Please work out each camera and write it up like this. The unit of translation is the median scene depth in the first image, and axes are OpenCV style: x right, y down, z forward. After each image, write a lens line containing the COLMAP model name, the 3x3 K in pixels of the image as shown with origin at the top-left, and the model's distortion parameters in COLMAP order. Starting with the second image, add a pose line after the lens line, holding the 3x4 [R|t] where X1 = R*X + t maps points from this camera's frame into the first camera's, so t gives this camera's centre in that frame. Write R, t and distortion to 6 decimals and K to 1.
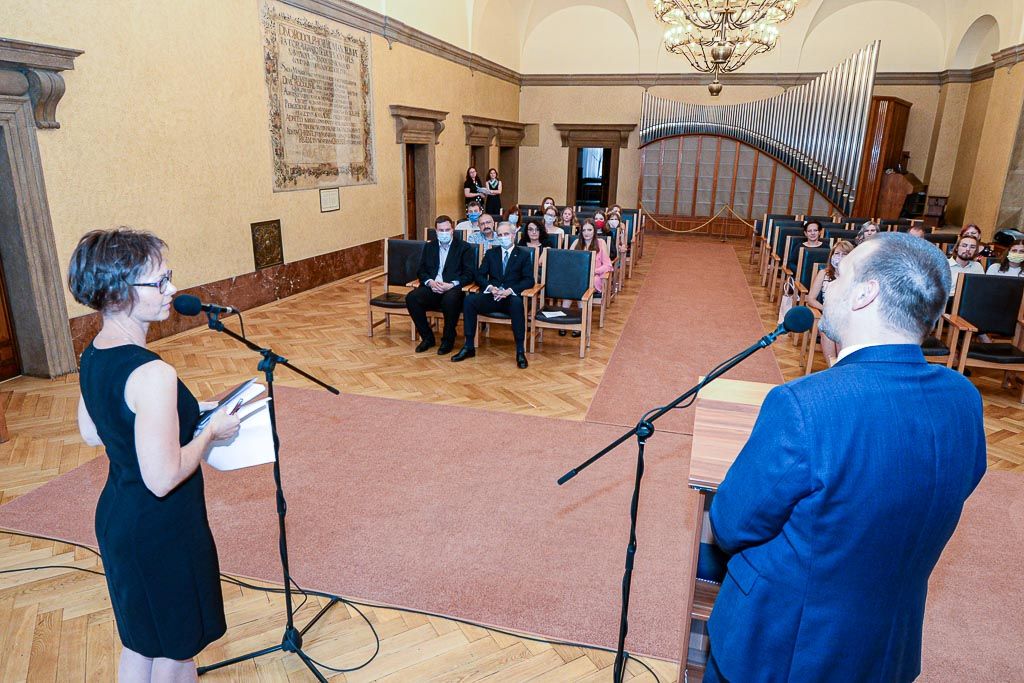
lens RADIAL K [[650.8, 0, 512.0], [0, 650.8, 341.5], [0, 0, 1]] dist [0.001319, -0.002262]
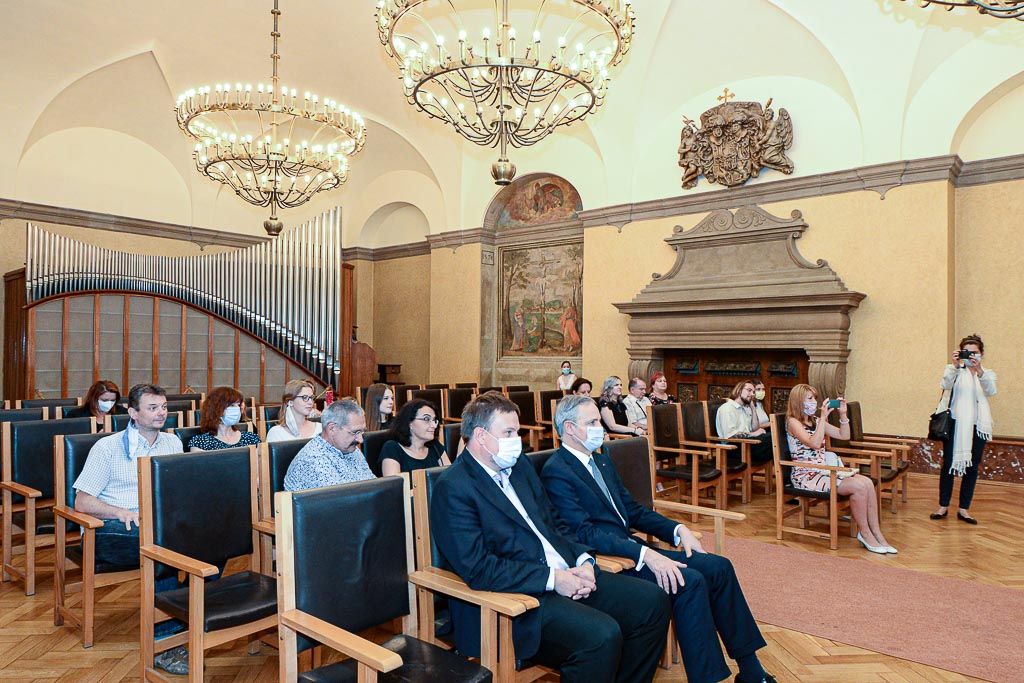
lens RADIAL K [[692.6, 0, 512.0], [0, 692.6, 341.5], [0, 0, 1]] dist [0.001057, 0.000628]
pose [[0.437423, -0.000557, 0.899256, -0.208040], [0.252554, 0.959828, -0.122255, -0.076407], [-0.863063, 0.280588, 0.419991, 0.364207]]
